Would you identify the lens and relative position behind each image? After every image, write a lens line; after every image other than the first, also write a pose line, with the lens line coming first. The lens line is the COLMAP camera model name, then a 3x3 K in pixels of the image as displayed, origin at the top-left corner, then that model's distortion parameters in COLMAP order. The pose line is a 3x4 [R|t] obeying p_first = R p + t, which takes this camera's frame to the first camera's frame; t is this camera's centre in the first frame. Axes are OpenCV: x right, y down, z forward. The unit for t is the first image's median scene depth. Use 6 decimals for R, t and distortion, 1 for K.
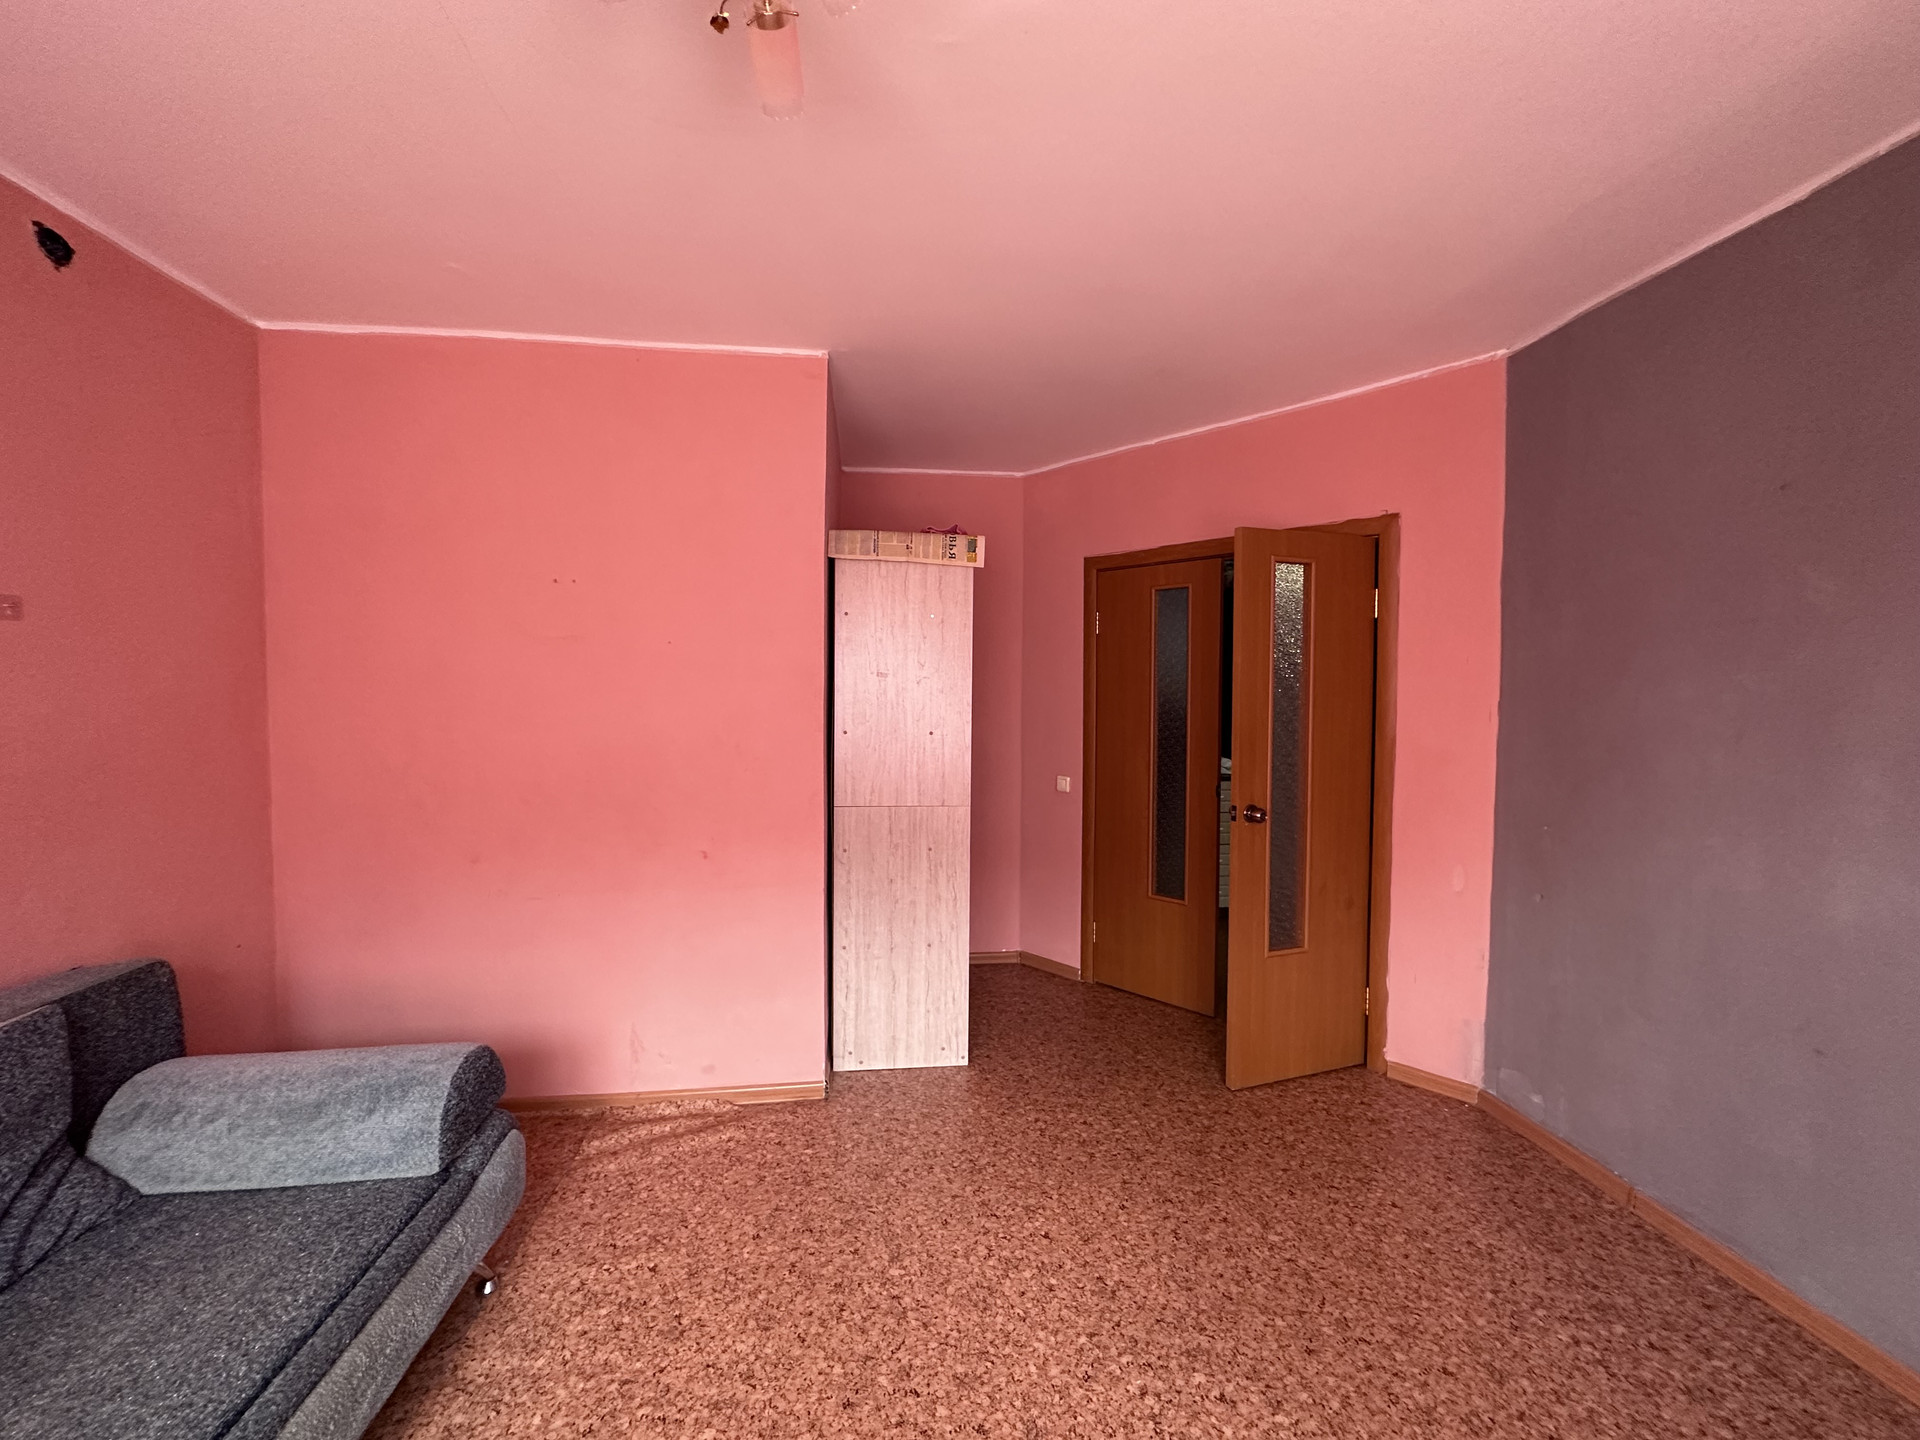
lens RADIAL K [[766.1, 0, 960.0], [0, 766.1, 720.0], [0, 0, 1]] dist [-0.003542, 0.000933]
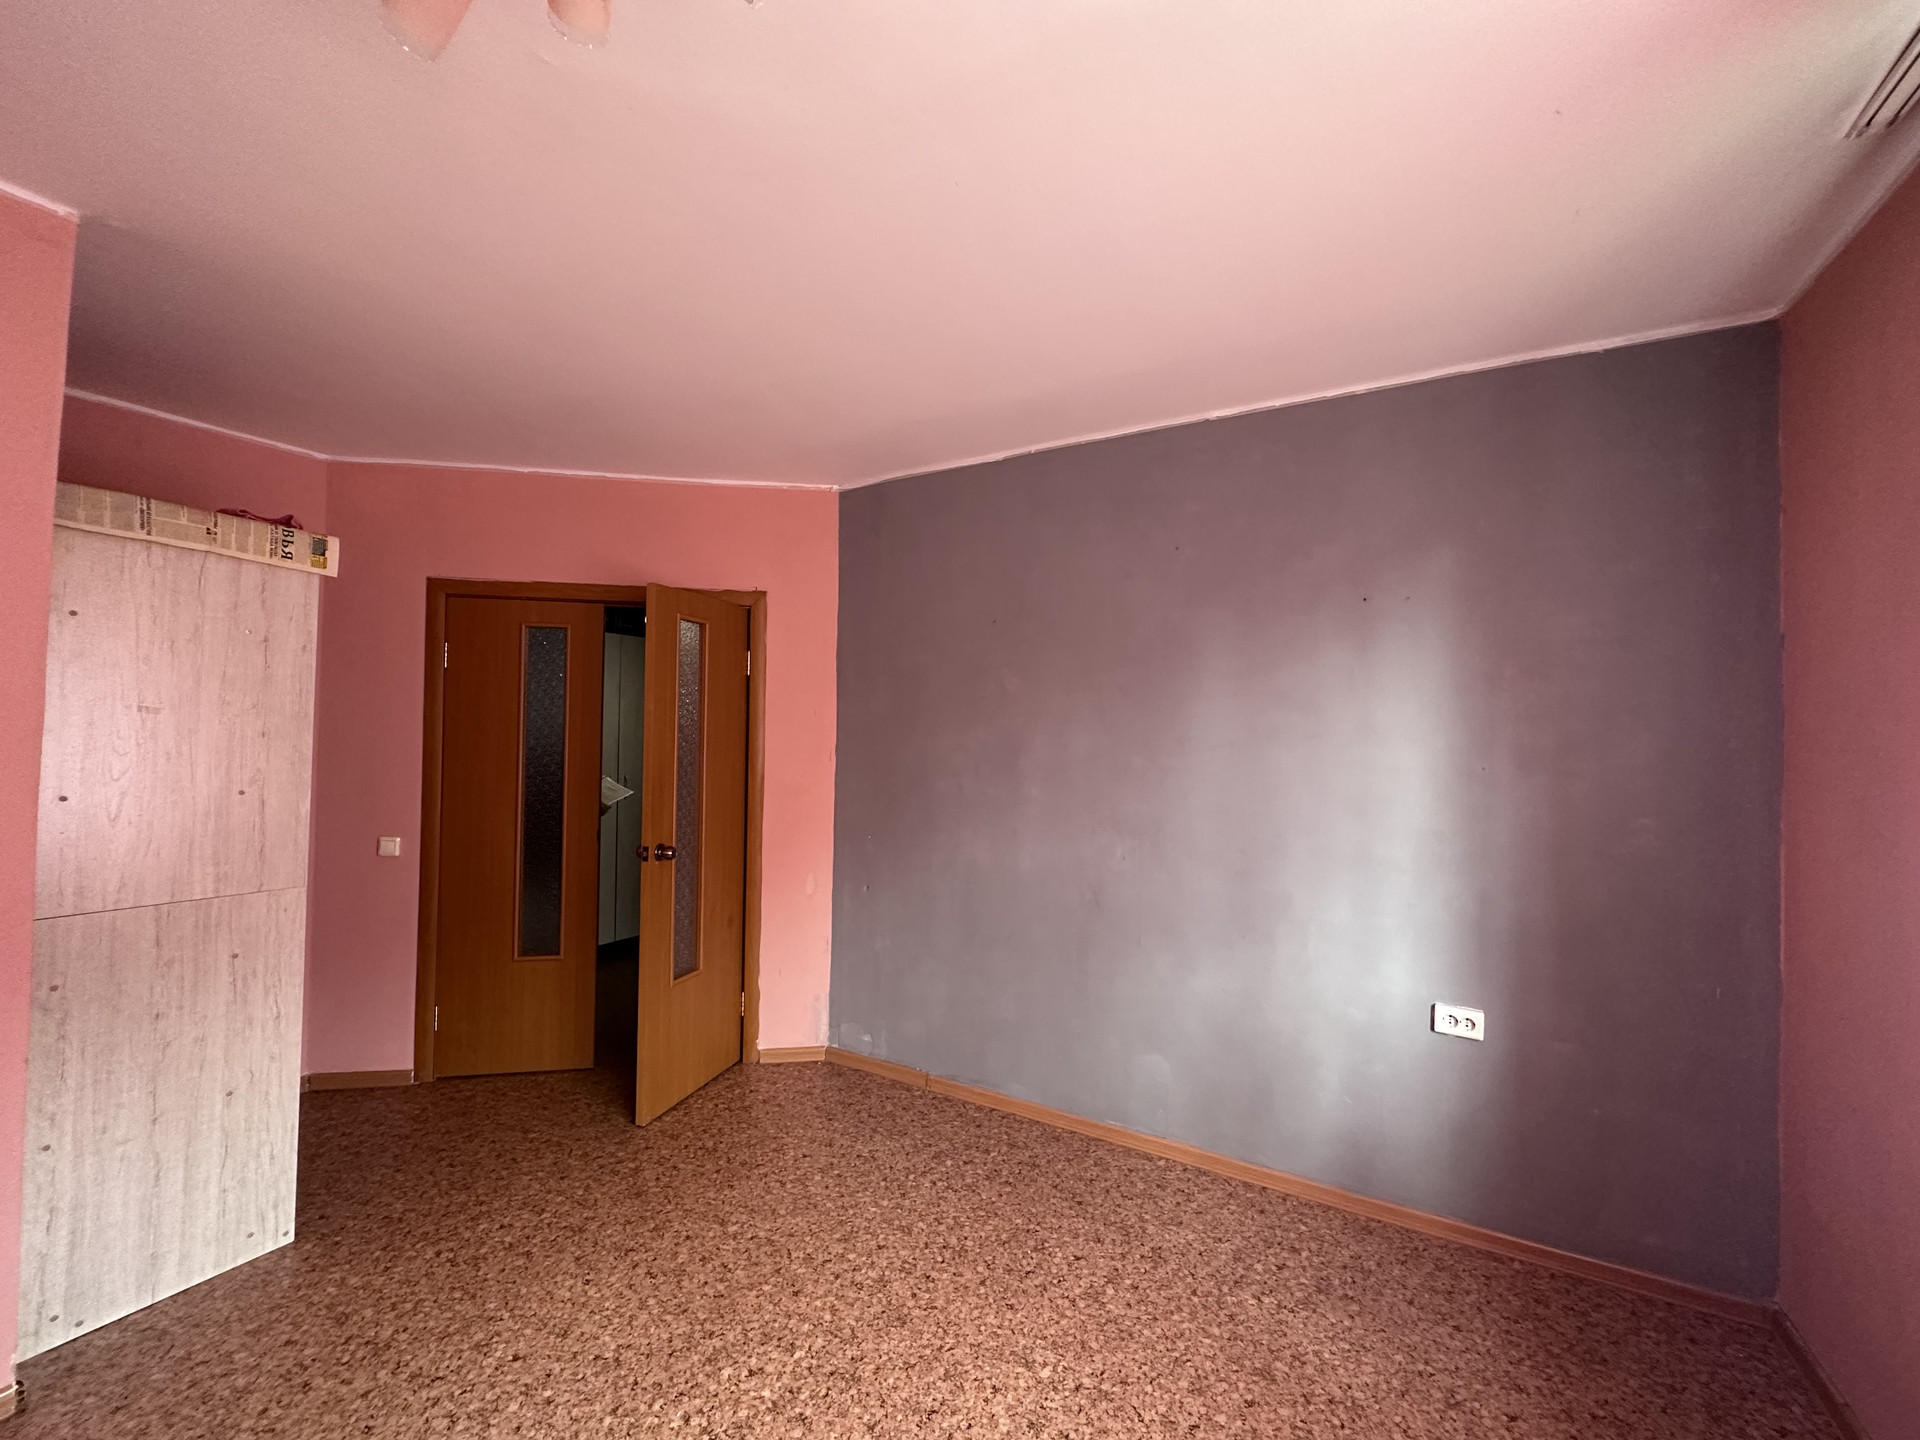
lens RADIAL K [[766.1, 0, 960.0], [0, 766.1, 720.0], [0, 0, 1]] dist [-0.003542, 0.000933]
pose [[0.598998, 0.020804, 0.800480, -0.239583], [0.019732, 0.998975, -0.040729, -0.009812], [-0.800507, 0.040192, 0.597974, 0.029558]]
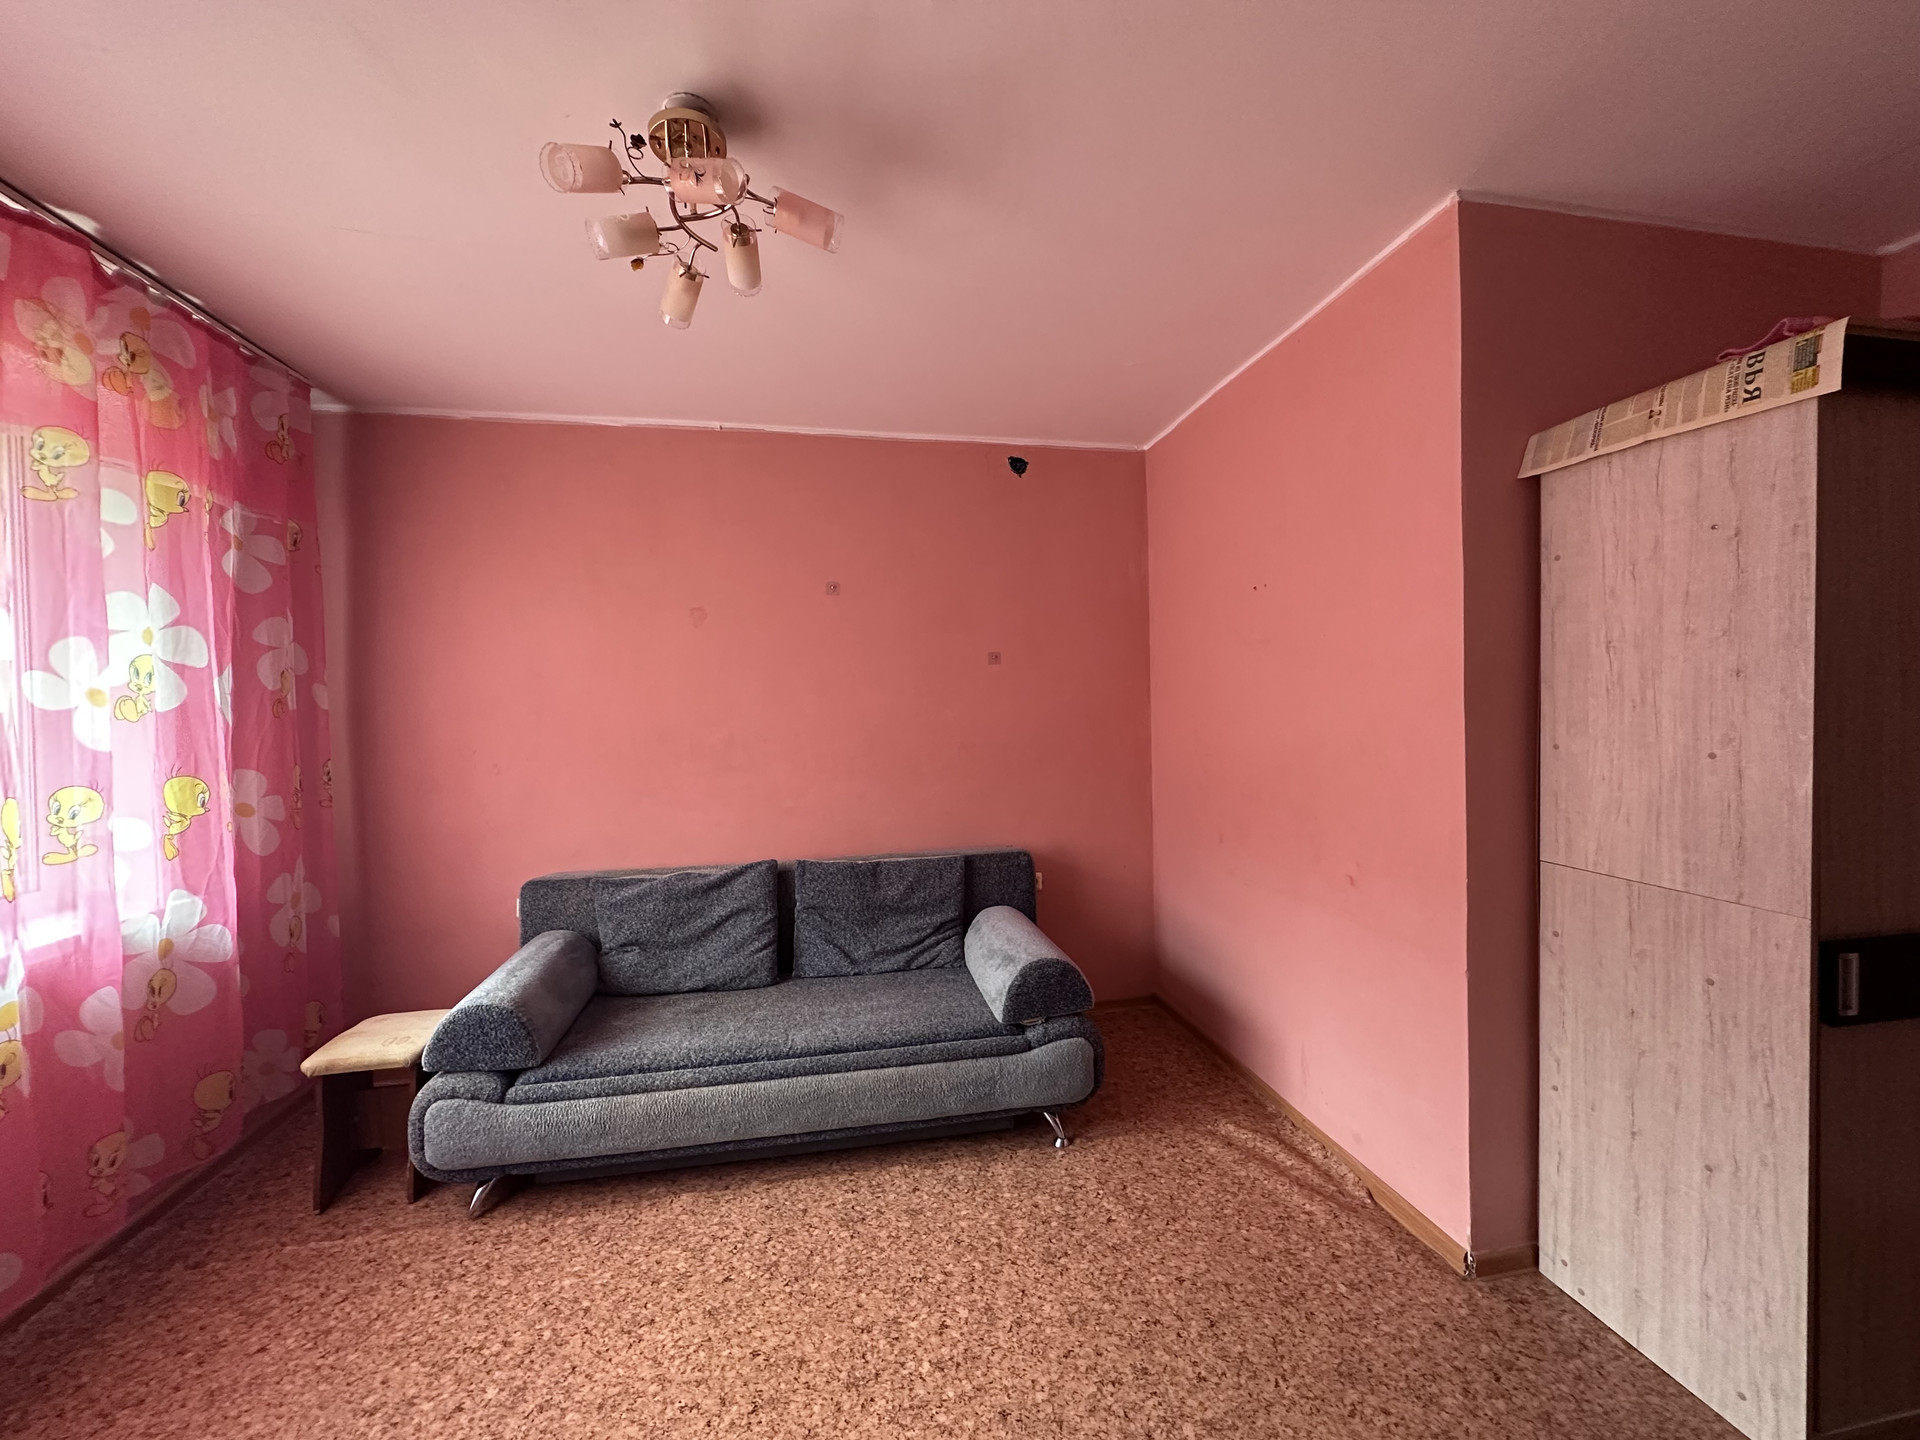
lens RADIAL K [[758.0, 0, 958.9], [0, 758.0, 721.2], [0, 0, 1]] dist [-0.000084, 0.000094]
pose [[0.067681, 0.012698, -0.997626, 0.495708], [-0.020991, 0.999716, 0.011301, -0.001684], [0.997486, 0.020176, 0.067929, 0.527317]]
